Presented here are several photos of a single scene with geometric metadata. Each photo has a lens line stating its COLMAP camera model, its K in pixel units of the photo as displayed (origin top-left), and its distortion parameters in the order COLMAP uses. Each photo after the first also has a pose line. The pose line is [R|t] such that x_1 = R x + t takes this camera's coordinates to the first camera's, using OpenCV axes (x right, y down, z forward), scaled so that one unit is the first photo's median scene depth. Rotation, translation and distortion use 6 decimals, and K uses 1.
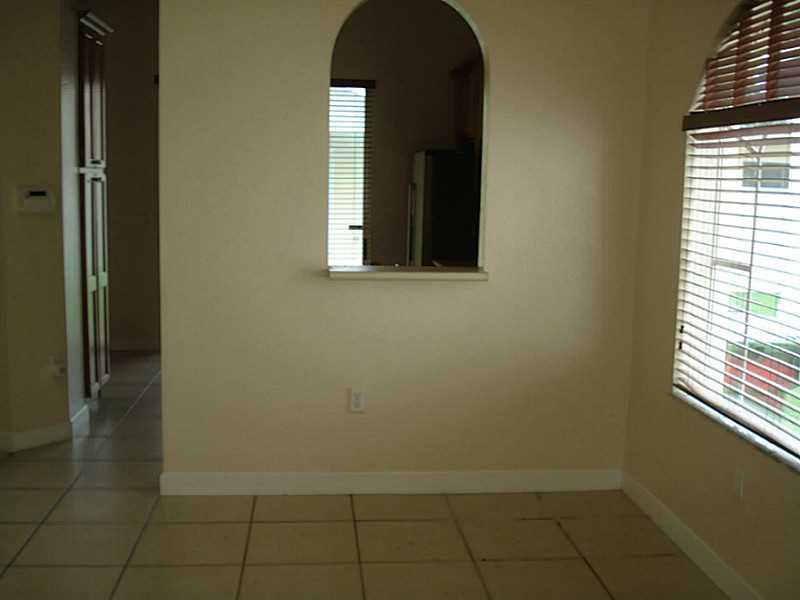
lens RADIAL K [[890.8, 0, 402.9], [0, 890.8, 296.3], [0, 0, 1]] dist [-0.096129, 0.000000]
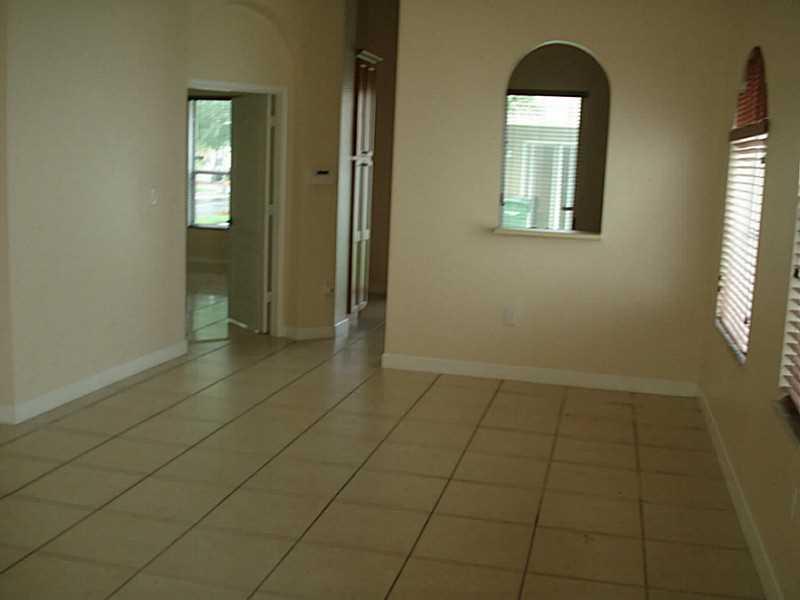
lens RADIAL K [[890.8, 0, 400.9], [0, 890.8, 297.6], [0, 0, 1]] dist [-0.096129, 0.000000]
pose [[0.944315, 0.069799, -0.321554, 0.223021], [-0.065323, 0.997558, 0.024701, 0.052395], [0.322493, -0.002321, 0.946569, -0.421155]]
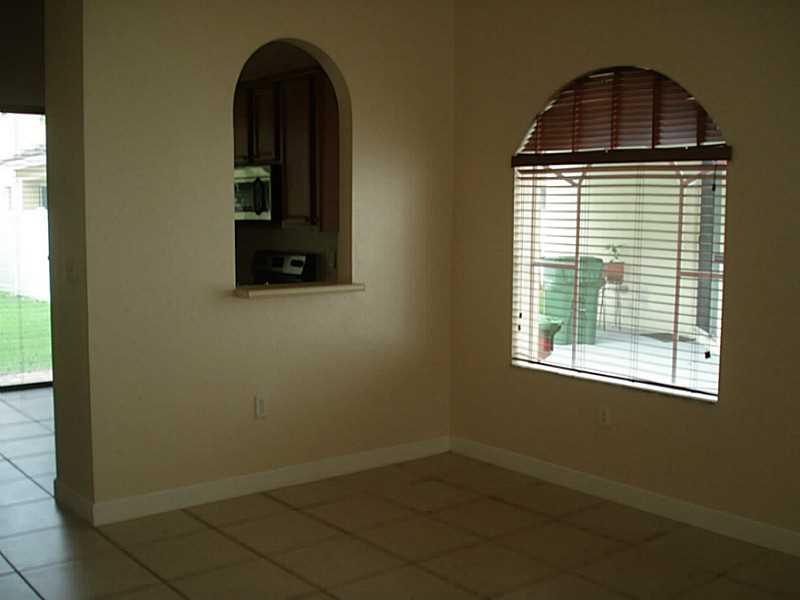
lens RADIAL K [[890.8, 0, 404.1], [0, 890.8, 306.1], [0, 0, 1]] dist [-0.096129, 0.000000]
pose [[0.836520, -0.072345, 0.543140, -0.432437], [0.079359, 0.996790, 0.010545, -0.004260], [-0.542160, 0.034282, 0.839576, -0.027592]]
